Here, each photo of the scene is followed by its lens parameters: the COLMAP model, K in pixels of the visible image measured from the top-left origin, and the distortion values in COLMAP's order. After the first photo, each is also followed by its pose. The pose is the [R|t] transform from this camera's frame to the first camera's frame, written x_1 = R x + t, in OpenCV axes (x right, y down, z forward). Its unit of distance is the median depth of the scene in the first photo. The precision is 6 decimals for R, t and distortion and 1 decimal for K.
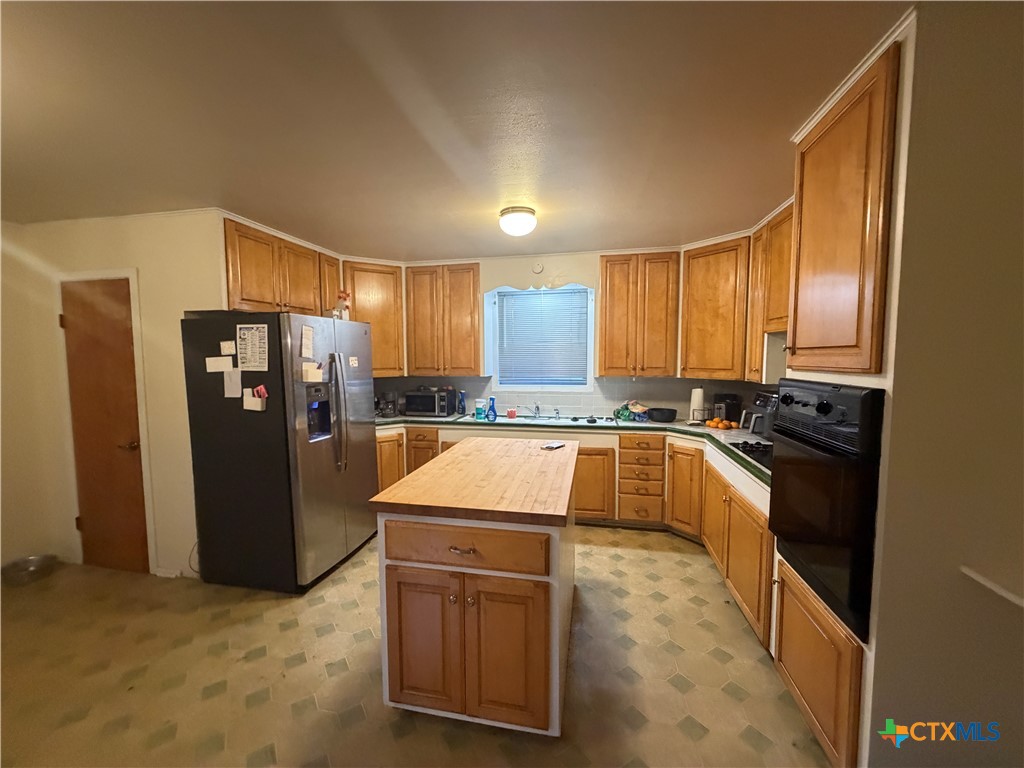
lens RADIAL K [[405.5, 0, 510.2], [0, 405.5, 385.0], [0, 0, 1]] dist [-0.002027, -0.000123]
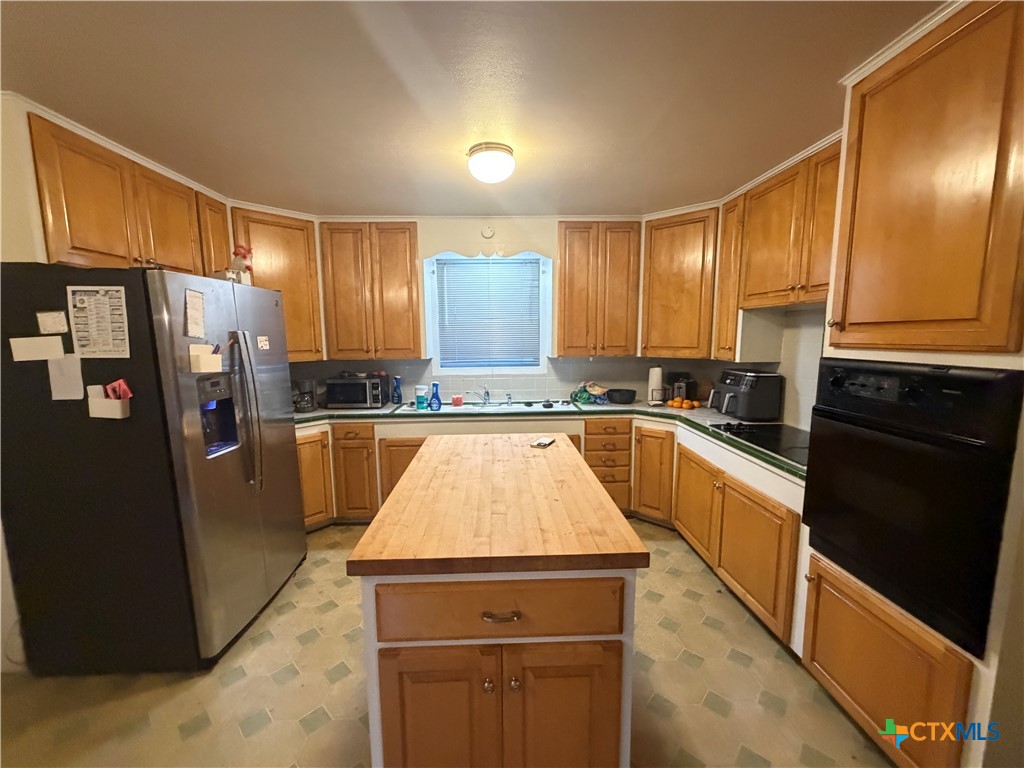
lens RADIAL K [[405.5, 0, 510.2], [0, 405.5, 385.0], [0, 0, 1]] dist [-0.002027, -0.000123]
pose [[0.971042, -0.032617, 0.236670, -0.121405], [0.020461, 0.998351, 0.053639, -0.010433], [-0.238030, -0.047243, 0.970108, 0.166083]]
